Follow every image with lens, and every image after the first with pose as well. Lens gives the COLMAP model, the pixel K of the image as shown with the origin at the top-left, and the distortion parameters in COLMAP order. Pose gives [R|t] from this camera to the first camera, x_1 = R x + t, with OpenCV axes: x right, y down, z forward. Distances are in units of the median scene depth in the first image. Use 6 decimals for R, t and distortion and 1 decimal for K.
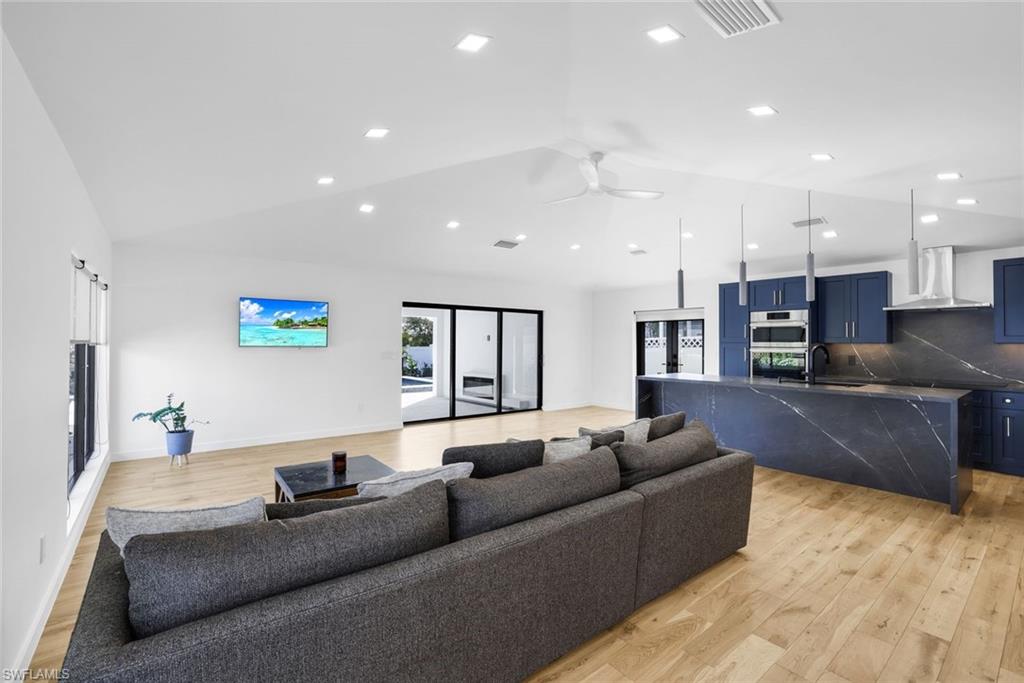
lens RADIAL K [[448.7, 0, 509.1], [0, 448.7, 339.8], [0, 0, 1]] dist [-0.028093, 0.007798]
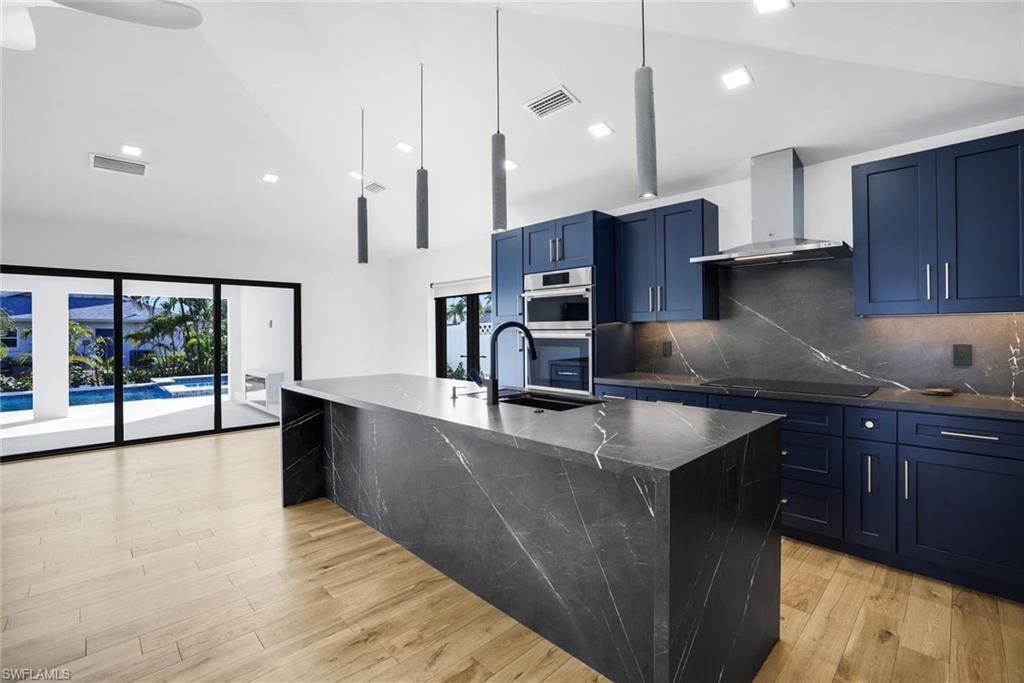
lens RADIAL K [[448.7, 0, 508.9], [0, 448.7, 343.1], [0, 0, 1]] dist [-0.028093, 0.007798]
pose [[0.995528, -0.016053, 0.093093, 0.495388], [0.012808, 0.999293, 0.035350, 0.013000], [-0.093595, -0.033999, 0.995030, 0.388015]]
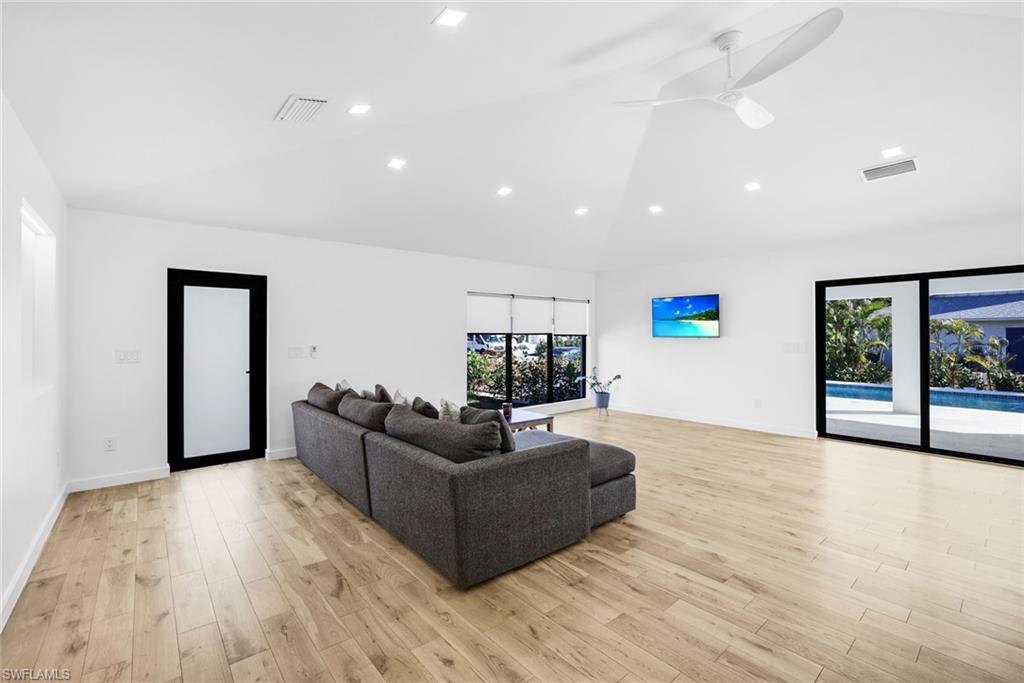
lens RADIAL K [[448.7, 0, 510.2], [0, 448.7, 334.2], [0, 0, 1]] dist [-0.028093, 0.007798]
pose [[0.027859, -0.008921, -0.999572, 0.622310], [0.012005, 0.999891, -0.008589, 0.010997], [0.999540, -0.011761, 0.027963, 0.502410]]
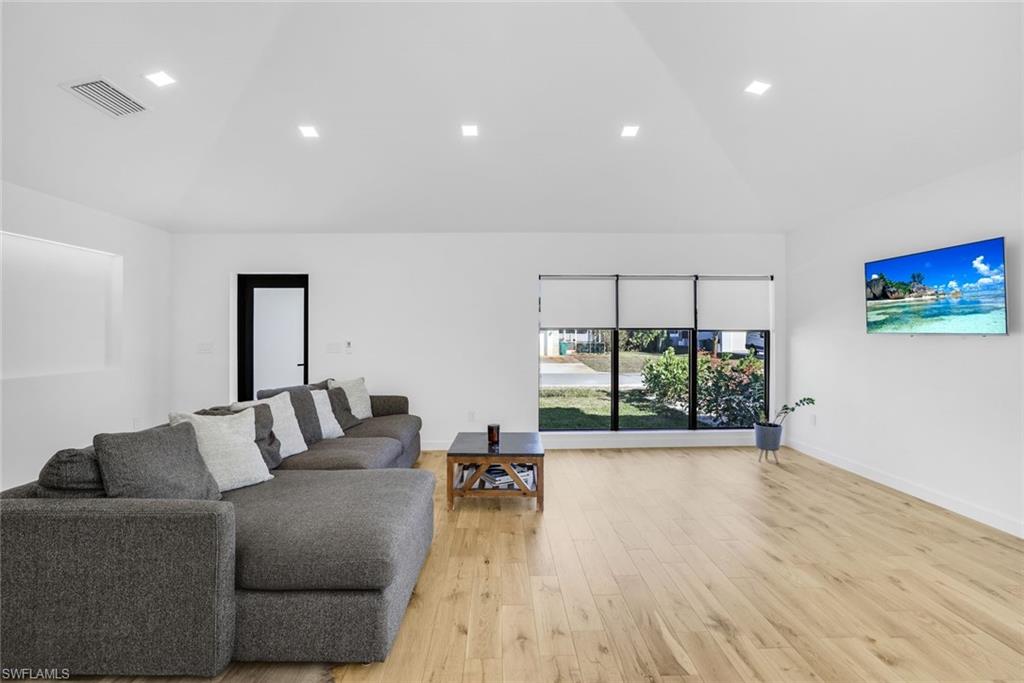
lens RADIAL K [[448.7, 0, 510.7], [0, 448.7, 335.6], [0, 0, 1]] dist [-0.028093, 0.007798]
pose [[-0.614818, -0.001644, -0.788668, 0.258807], [0.004485, 0.999974, -0.005581, 0.016941], [0.788656, -0.006969, -0.614795, 0.896492]]
